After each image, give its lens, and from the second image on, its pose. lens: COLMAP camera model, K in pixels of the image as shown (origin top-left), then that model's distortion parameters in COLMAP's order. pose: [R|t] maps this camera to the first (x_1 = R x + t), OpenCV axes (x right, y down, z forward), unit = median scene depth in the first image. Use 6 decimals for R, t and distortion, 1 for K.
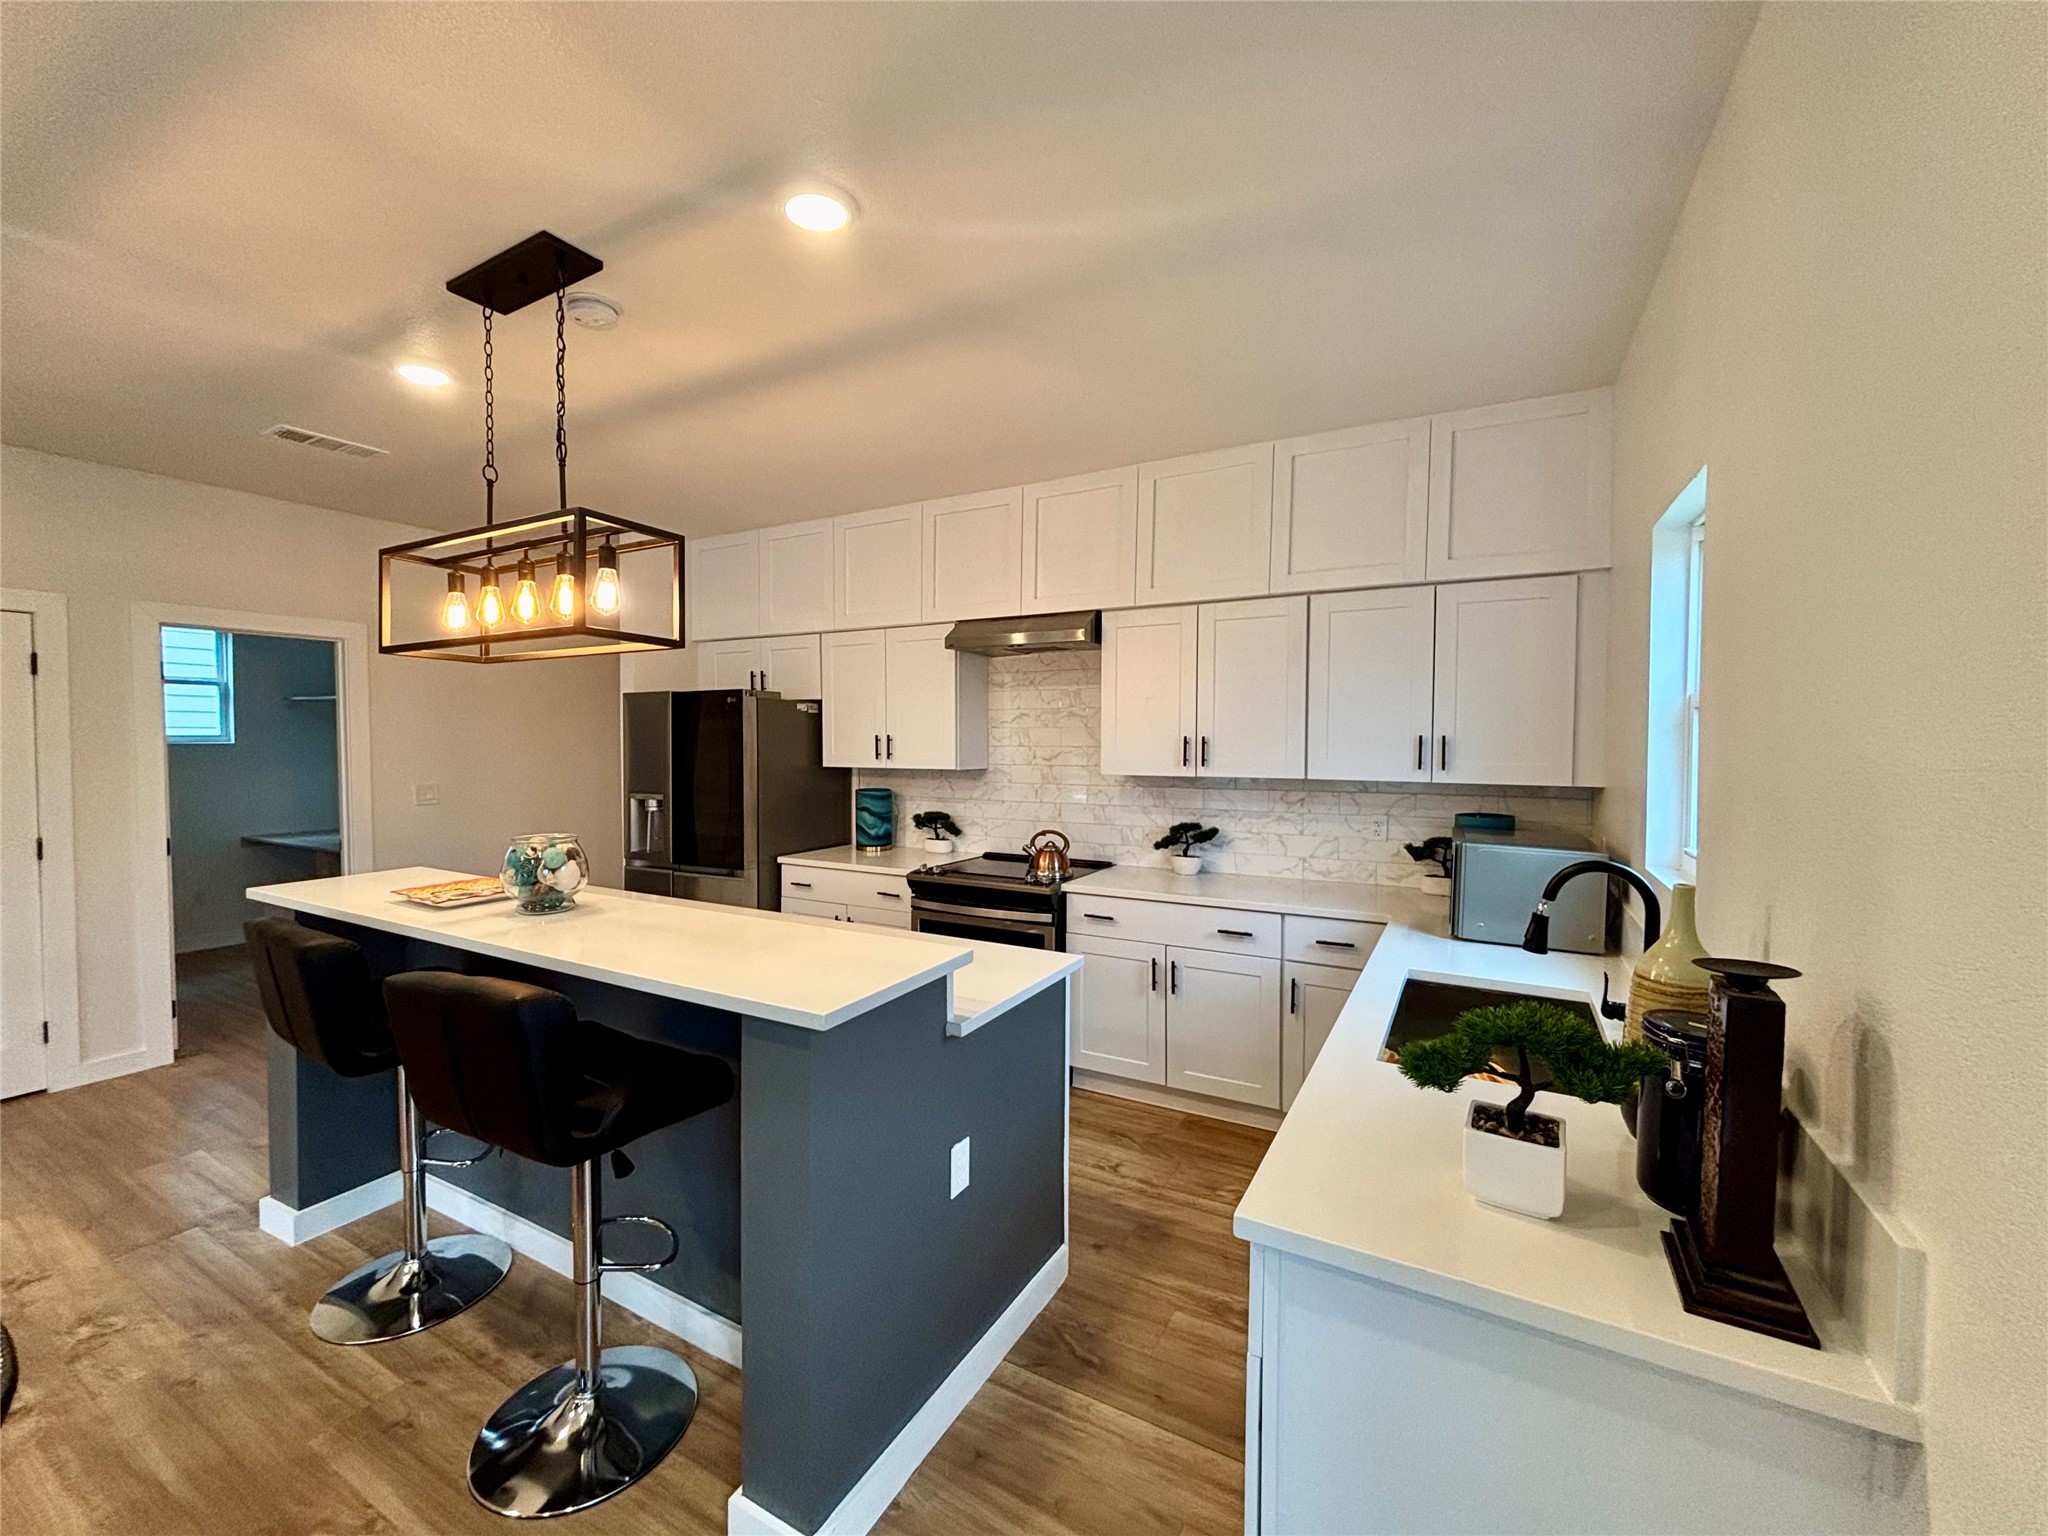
lens RADIAL K [[823.0, 0, 1028.9], [0, 823.0, 765.1], [0, 0, 1]] dist [-0.000265, -0.000741]
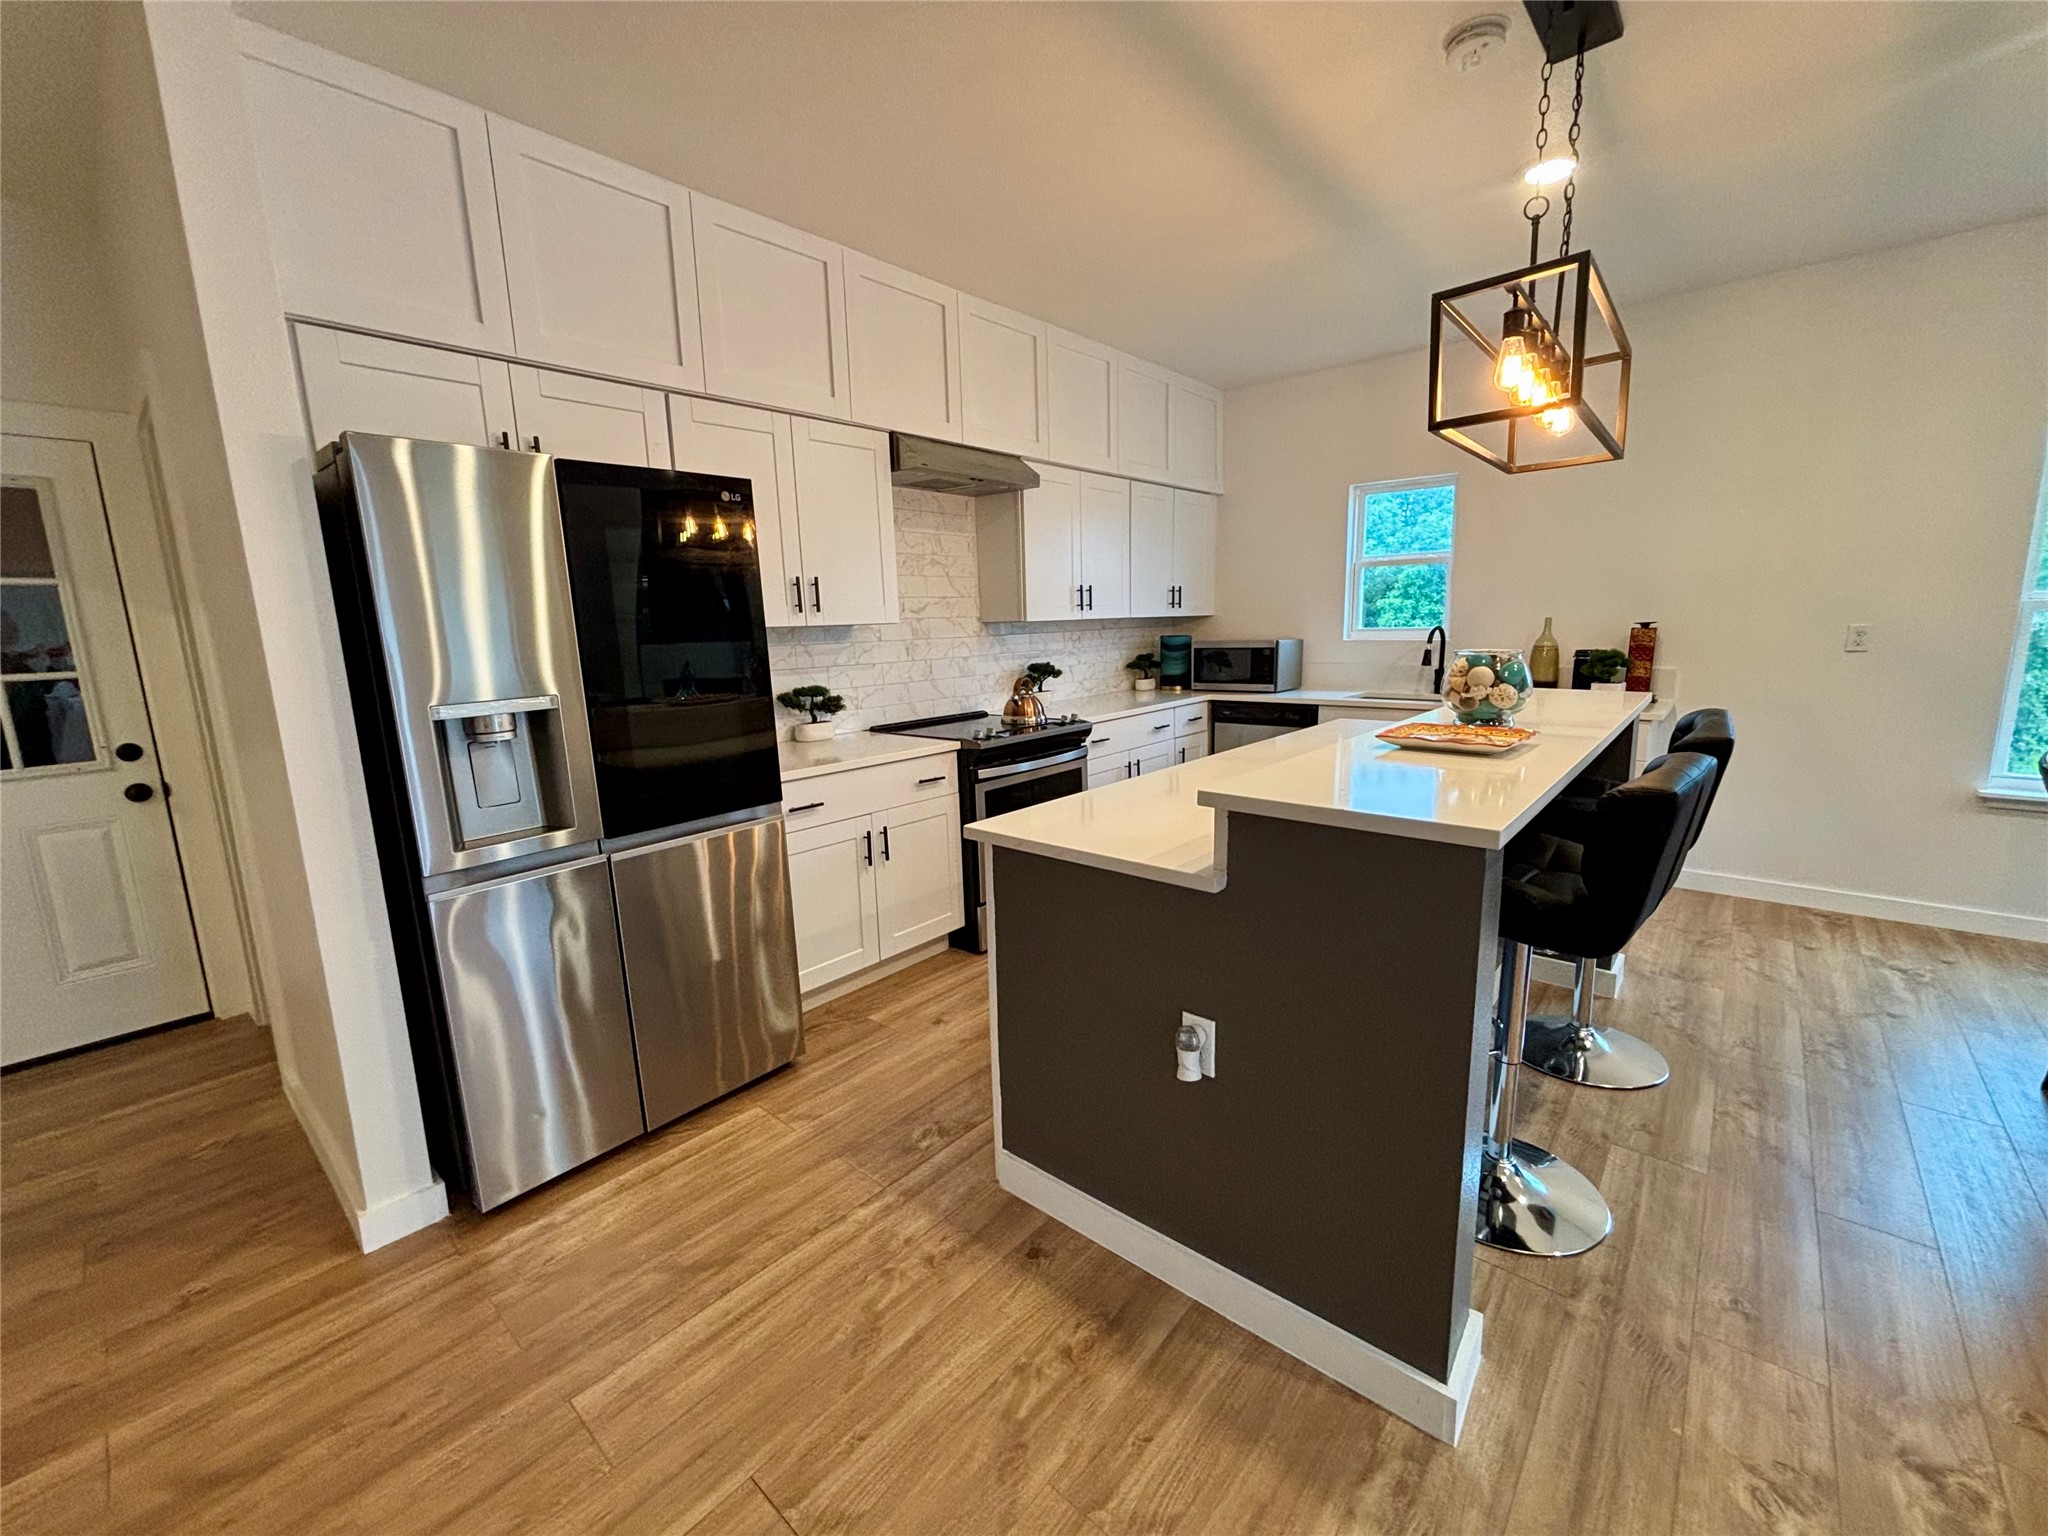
lens RADIAL K [[821.4, 0, 1019.9], [0, 821.4, 771.5], [0, 0, 1]] dist [0.002869, -0.000429]
pose [[0.213858, -0.184764, 0.959232, -1.000432], [0.059866, 0.982583, 0.175915, 0.015941], [-0.975029, 0.019805, 0.221194, 0.805256]]
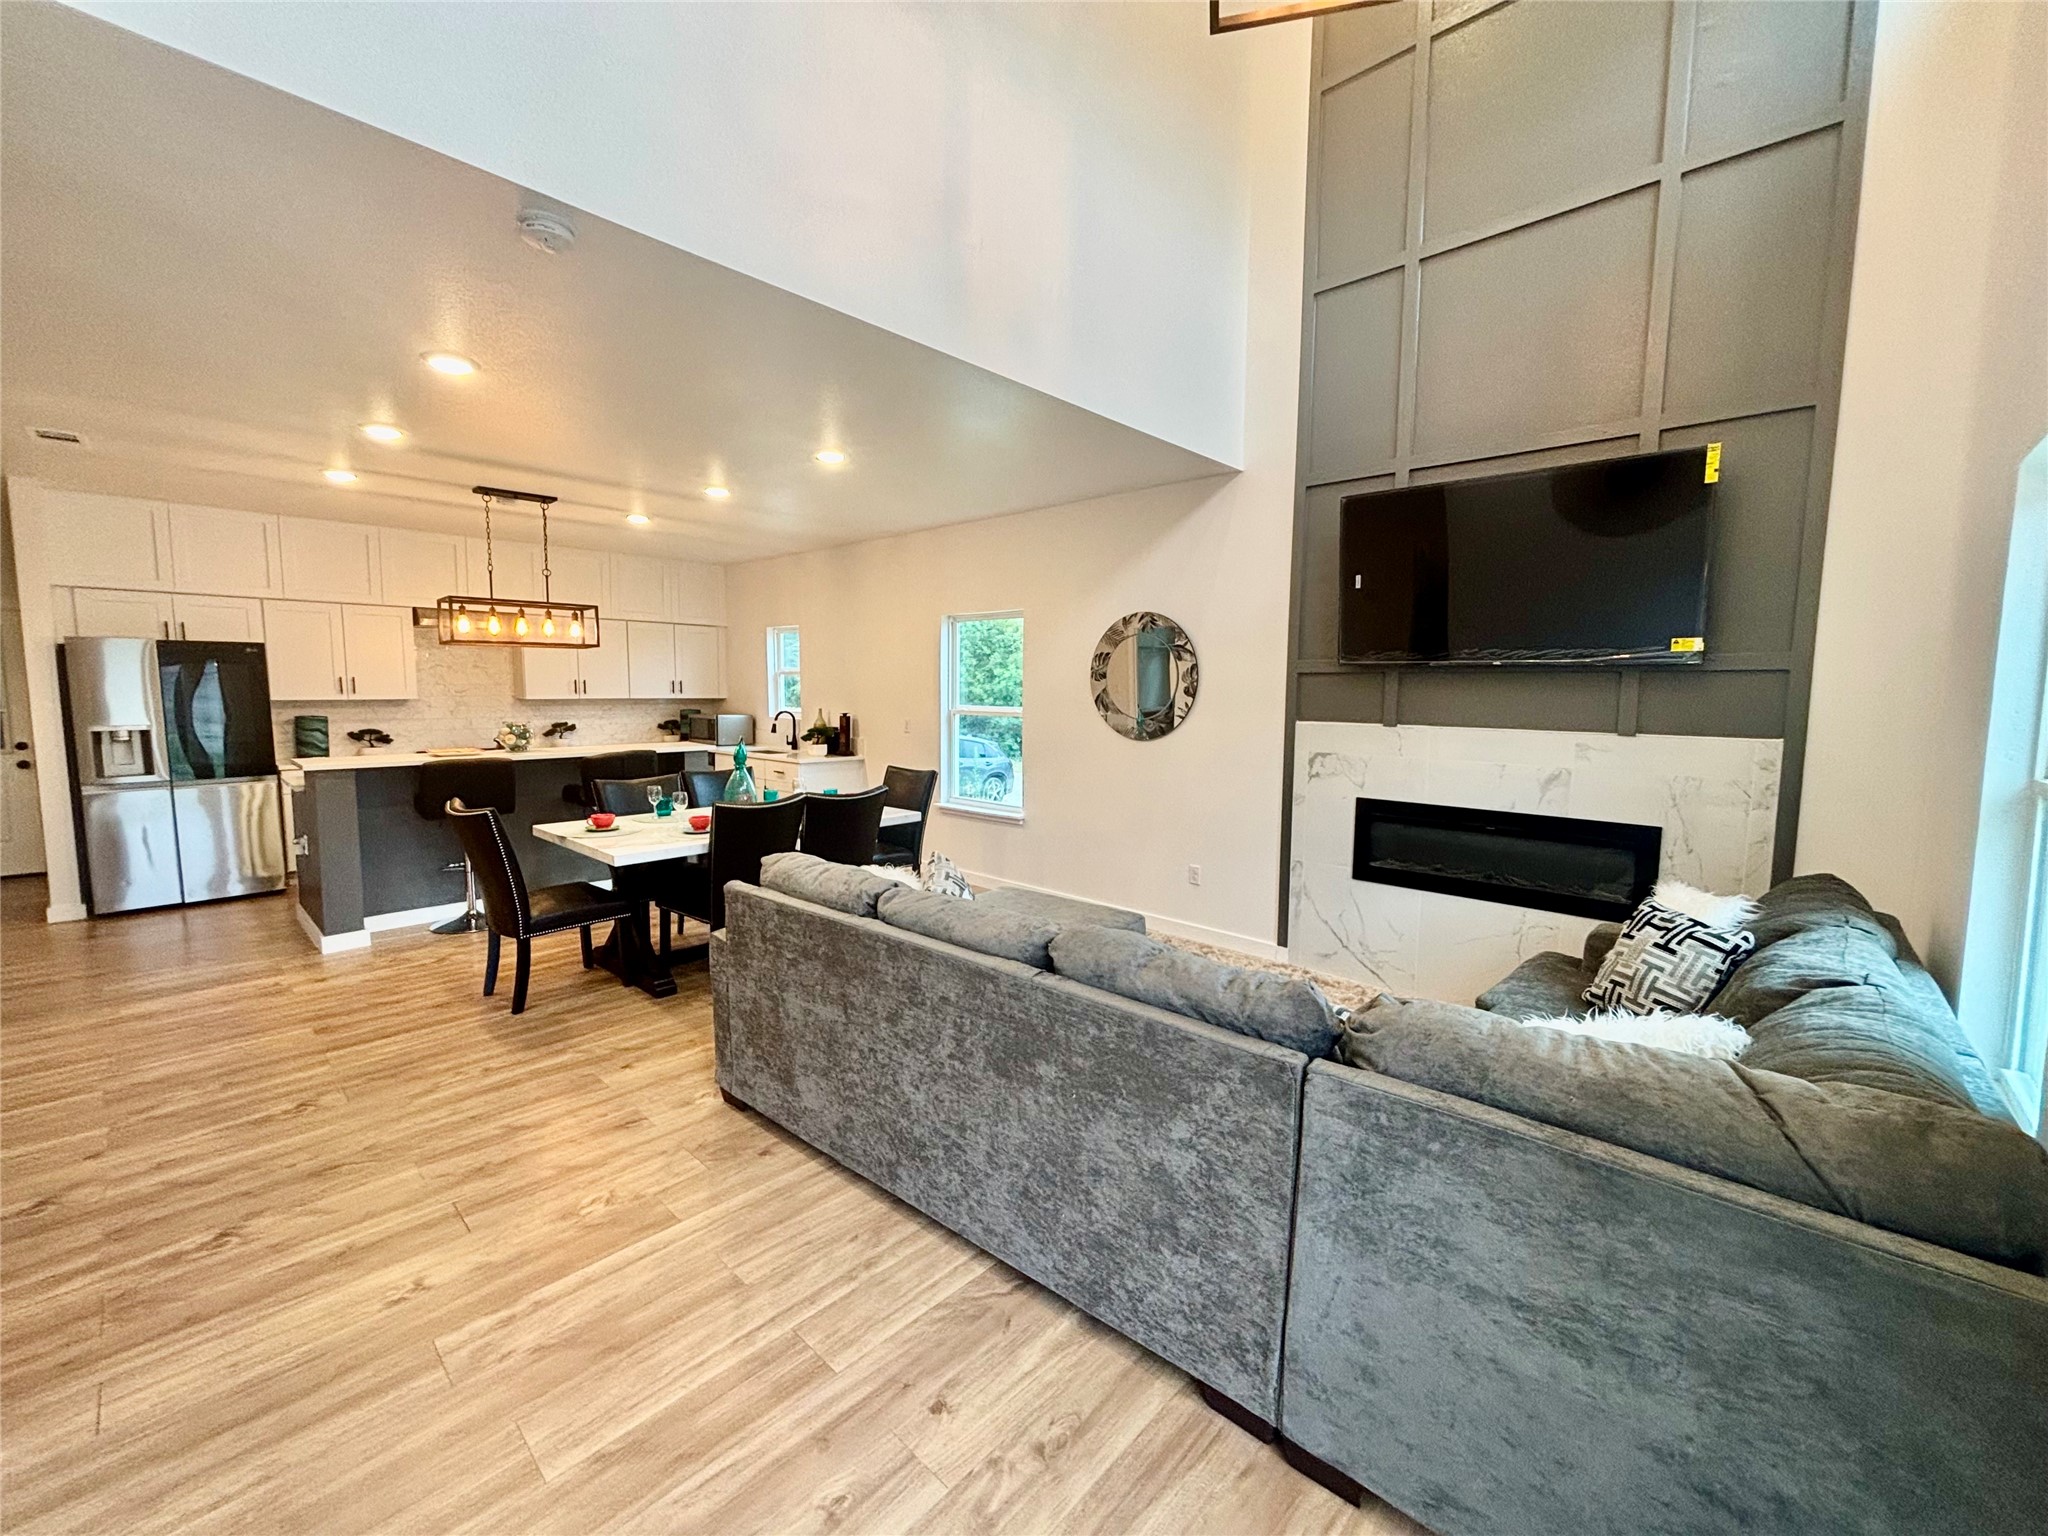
lens RADIAL K [[823.0, 0, 1028.9], [0, 823.0, 765.1], [0, 0, 1]] dist [-0.000265, -0.000741]
pose [[0.238492, -0.093501, 0.966633, -1.585195], [0.023371, 0.995619, 0.090538, 0.018458], [-0.970863, 0.000998, 0.239632, -0.646252]]
